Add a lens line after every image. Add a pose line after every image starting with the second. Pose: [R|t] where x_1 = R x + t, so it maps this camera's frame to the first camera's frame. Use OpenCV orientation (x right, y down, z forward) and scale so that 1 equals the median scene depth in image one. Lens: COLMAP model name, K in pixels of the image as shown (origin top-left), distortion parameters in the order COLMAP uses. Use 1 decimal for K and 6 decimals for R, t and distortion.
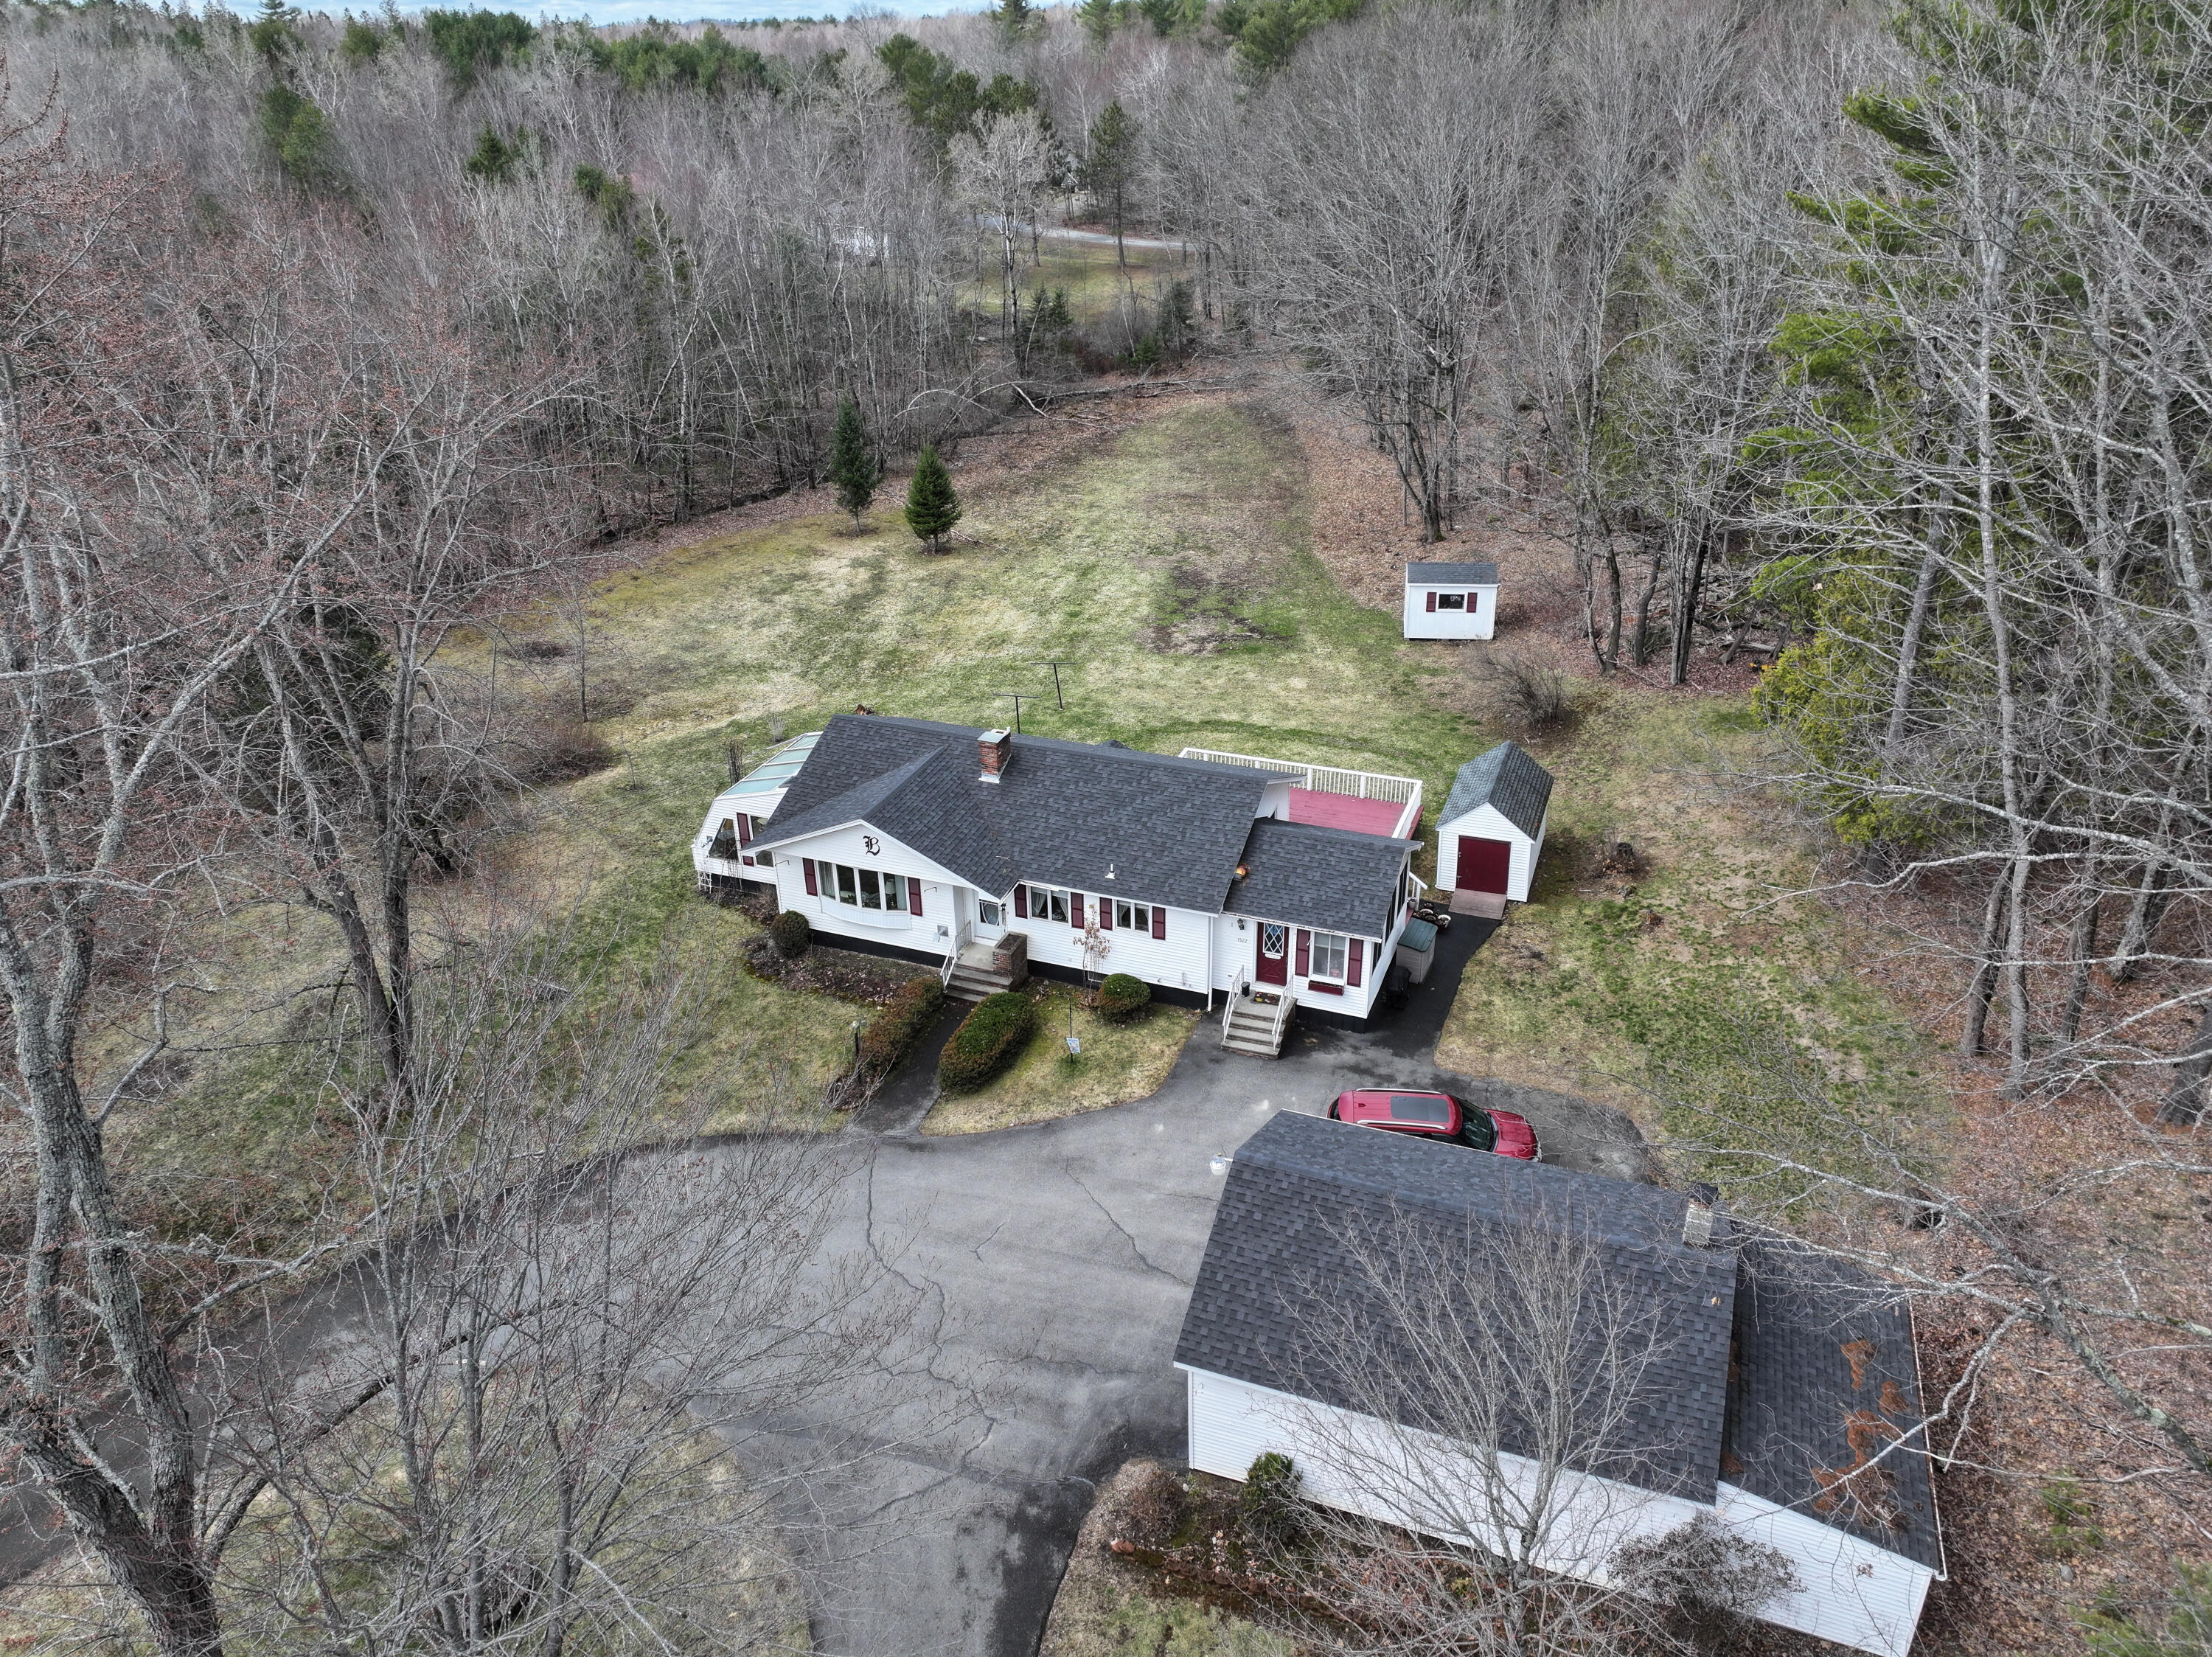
lens RADIAL K [[1547.8, 0, 1106.0], [0, 1547.8, 828.5], [0, 0, 1]] dist [-0.000118, 0.003549]
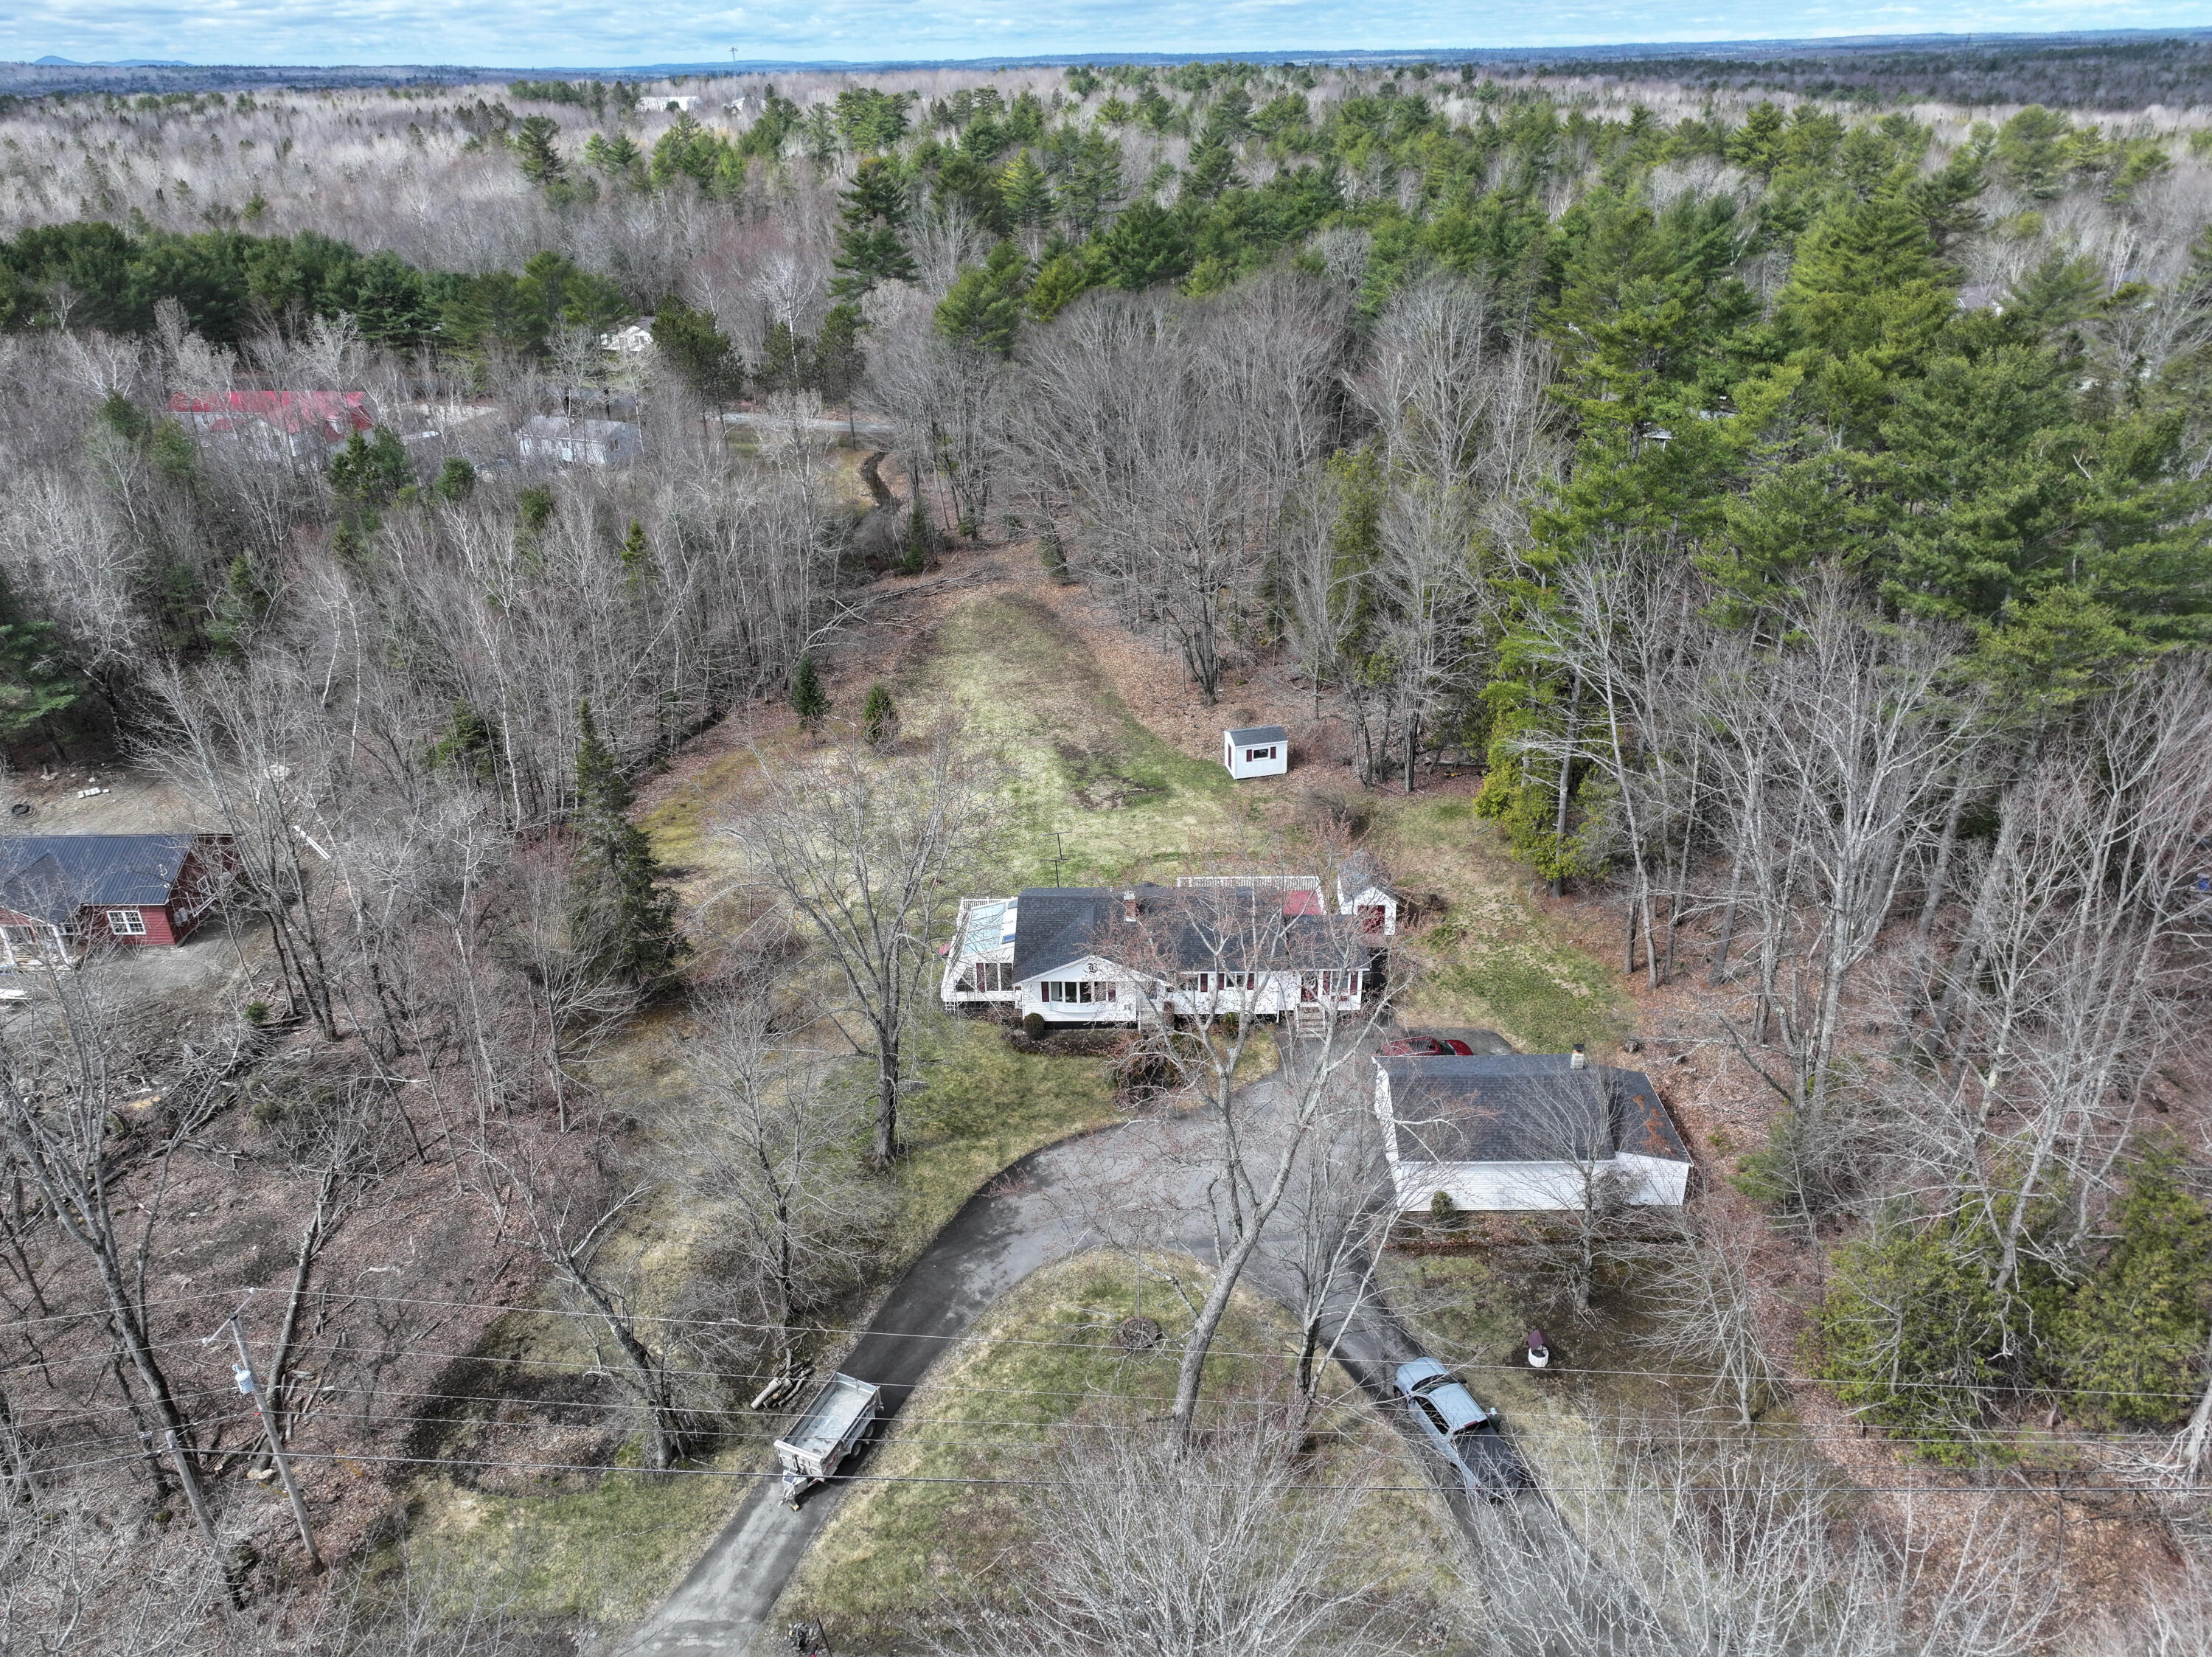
lens RADIAL K [[1557.8, 0, 1107.0], [0, 1557.8, 820.9], [0, 0, 1]] dist [-0.001458, 0.018892]
pose [[0.938909, -0.149484, 0.310007, -0.660893], [0.157639, 0.987496, -0.001270, -0.150901], [-0.305941, 0.050062, 0.950733, -0.733444]]
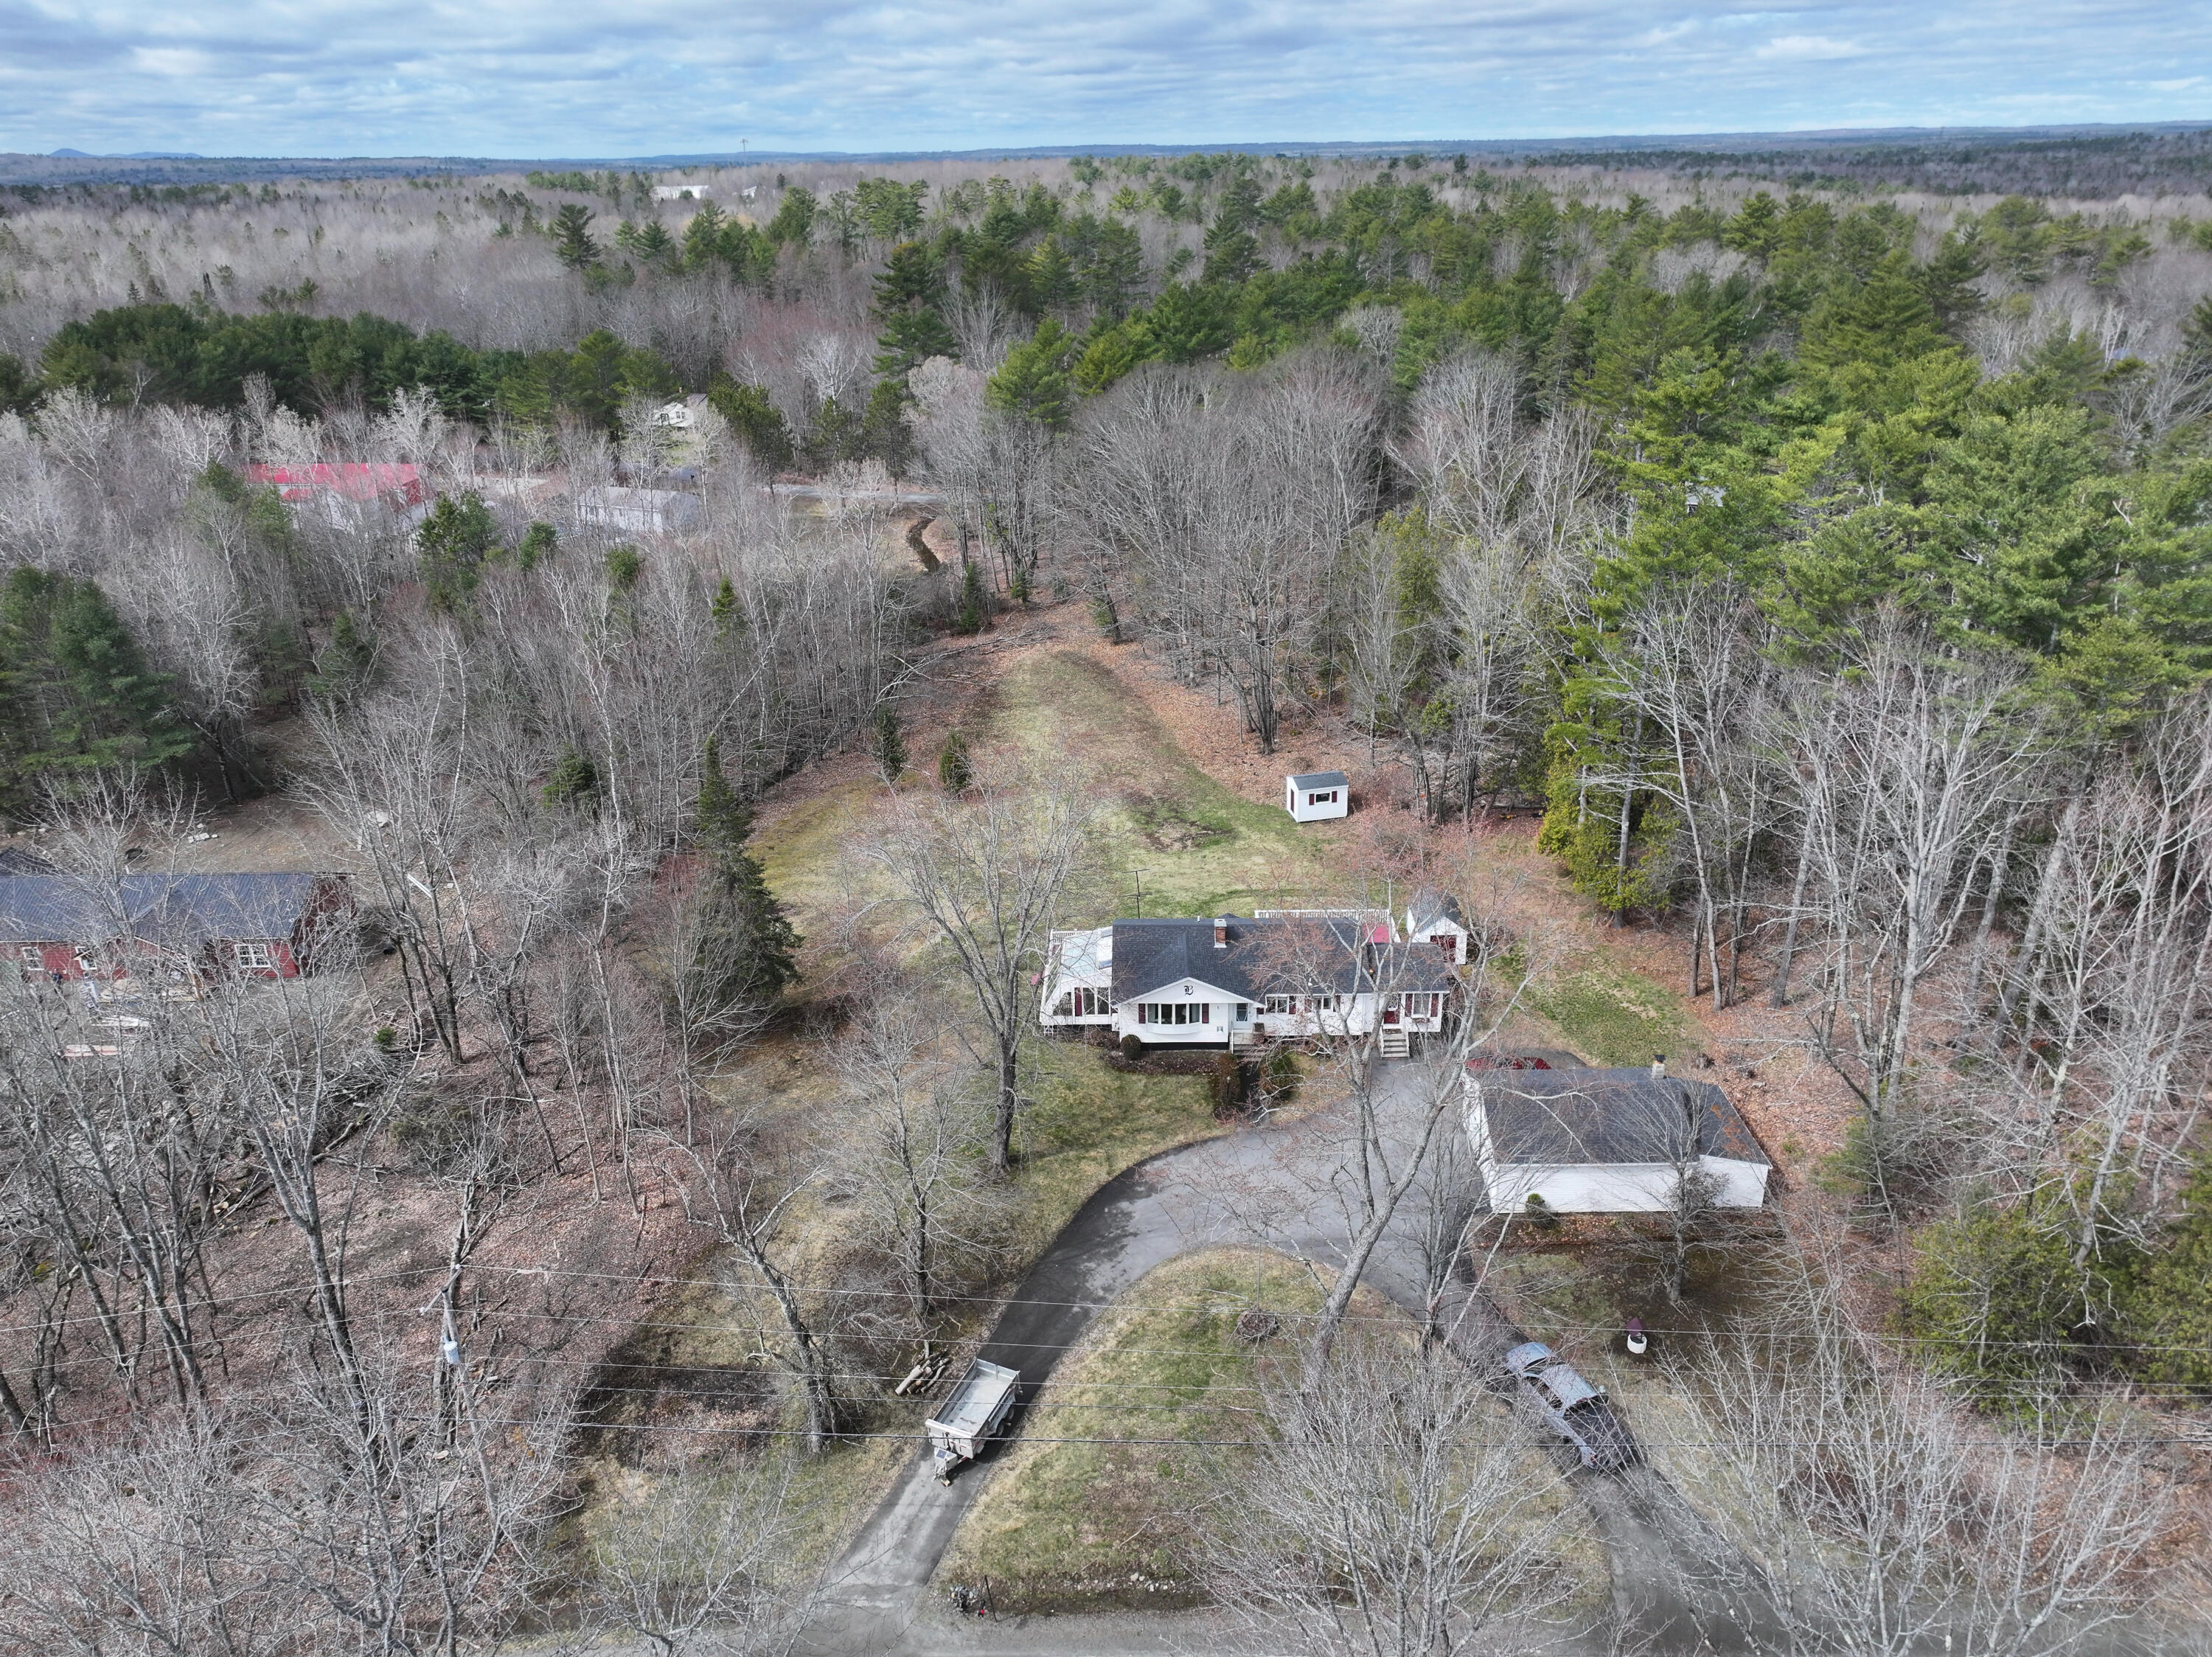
lens RADIAL K [[1557.8, 0, 1107.0], [0, 1557.8, 820.9], [0, 0, 1]] dist [-0.001458, 0.018892]
pose [[0.937378, -0.136017, 0.320658, -0.816588], [0.159605, 0.985997, -0.048329, -0.115902], [-0.309595, 0.096482, 0.945961, -0.792809]]
